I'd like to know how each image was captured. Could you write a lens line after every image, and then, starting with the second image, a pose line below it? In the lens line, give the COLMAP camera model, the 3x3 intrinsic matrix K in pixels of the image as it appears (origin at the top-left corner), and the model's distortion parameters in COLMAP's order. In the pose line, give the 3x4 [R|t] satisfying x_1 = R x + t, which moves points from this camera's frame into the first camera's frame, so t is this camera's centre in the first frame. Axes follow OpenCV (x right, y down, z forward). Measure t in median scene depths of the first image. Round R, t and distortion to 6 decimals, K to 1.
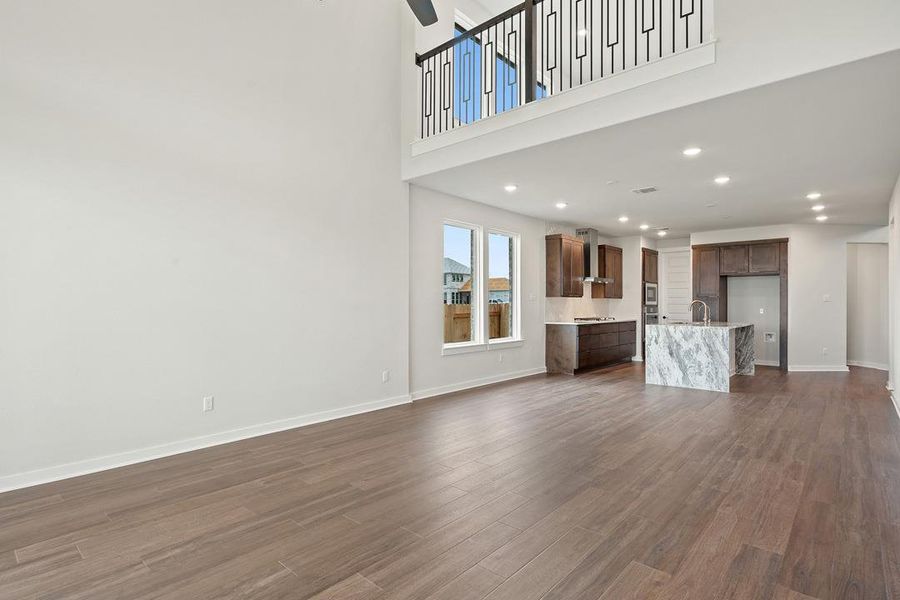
lens RADIAL K [[449.9, 0, 448.8], [0, 449.9, 302.2], [0, 0, 1]] dist [-0.001731, -0.000147]
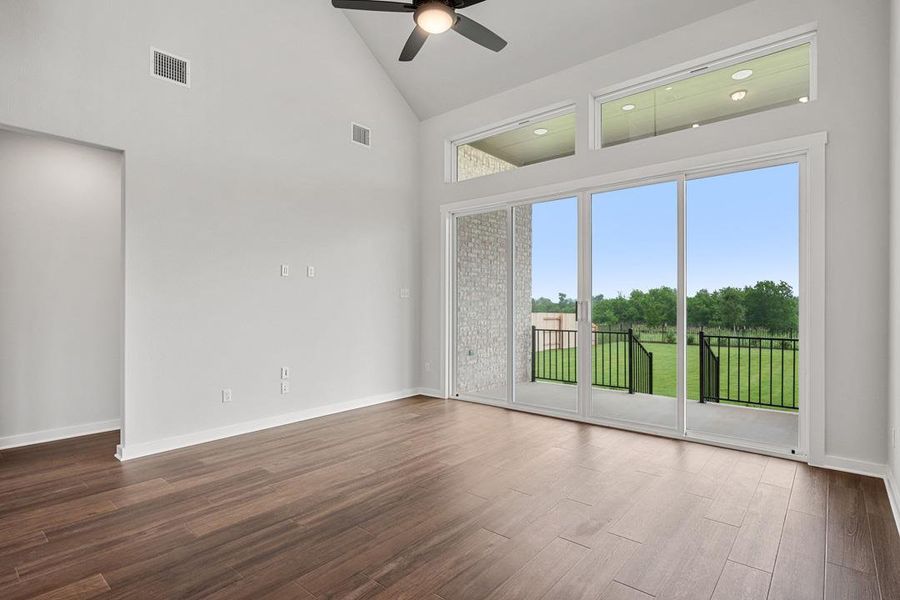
lens RADIAL K [[449.9, 0, 448.8], [0, 449.9, 302.2], [0, 0, 1]] dist [-0.001731, -0.000147]
pose [[-0.999744, 0.001263, -0.022609, -0.046776], [0.001427, 0.999973, -0.007271, 0.004384], [0.022599, -0.007301, -0.999718, 0.801085]]
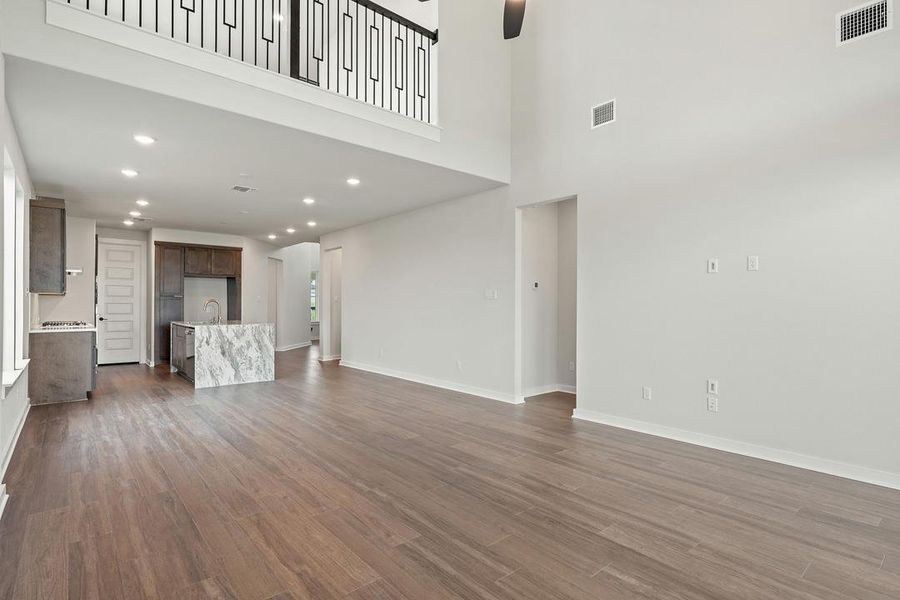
lens RADIAL K [[449.9, 0, 448.8], [0, 449.9, 302.2], [0, 0, 1]] dist [-0.001731, -0.000147]
pose [[0.139725, 0.005721, 0.990174, -0.428582], [-0.006566, 0.999967, -0.004851, 0.002868], [-0.990169, -0.005823, 0.139757, 0.369654]]
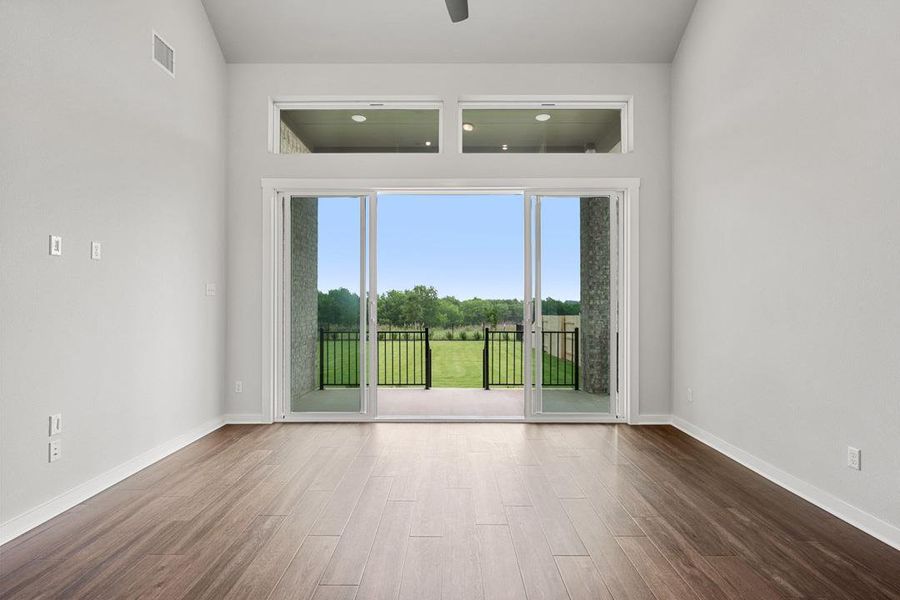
lens RADIAL K [[449.9, 0, 448.8], [0, 449.9, 302.2], [0, 0, 1]] dist [-0.001731, -0.000147]
pose [[-0.747216, -0.002221, -0.664578, 0.188991], [0.002420, 0.999979, -0.006063, 0.003339], [0.664577, -0.006138, -0.747195, 0.631557]]
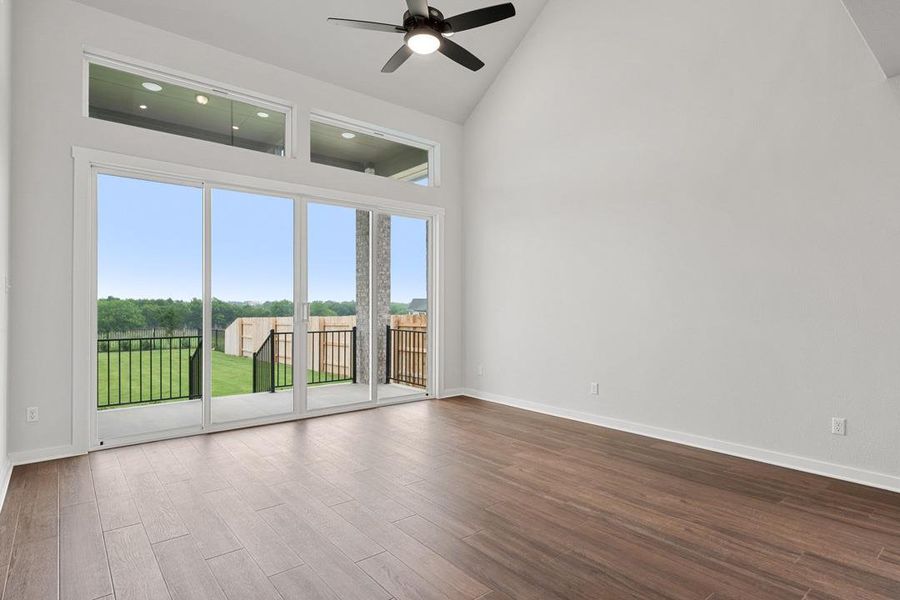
lens RADIAL K [[475.4, 0, 450.0], [0, 475.4, 300.0], [0, 0, 1]] dist [-0.002235, -0.000355]
pose [[-0.144666, -0.010112, -0.989429, 0.442621], [0.003134, 0.999938, -0.010677, 0.002674], [0.989476, -0.004645, -0.144625, 0.463456]]
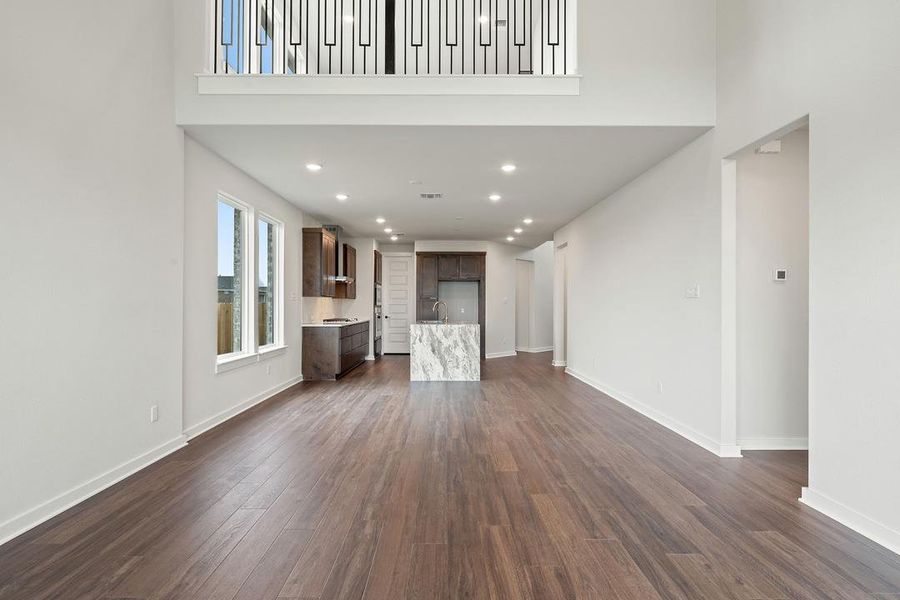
lens RADIAL K [[451.3, 0, 440.4], [0, 451.3, 302.0], [0, 0, 1]] dist [-0.000648, -0.000245]
pose [[0.749716, 0.005614, 0.661736, -0.211429], [-0.004642, 0.999984, -0.003224, 0.001058], [-0.661744, -0.000655, 0.749730, 0.179951]]
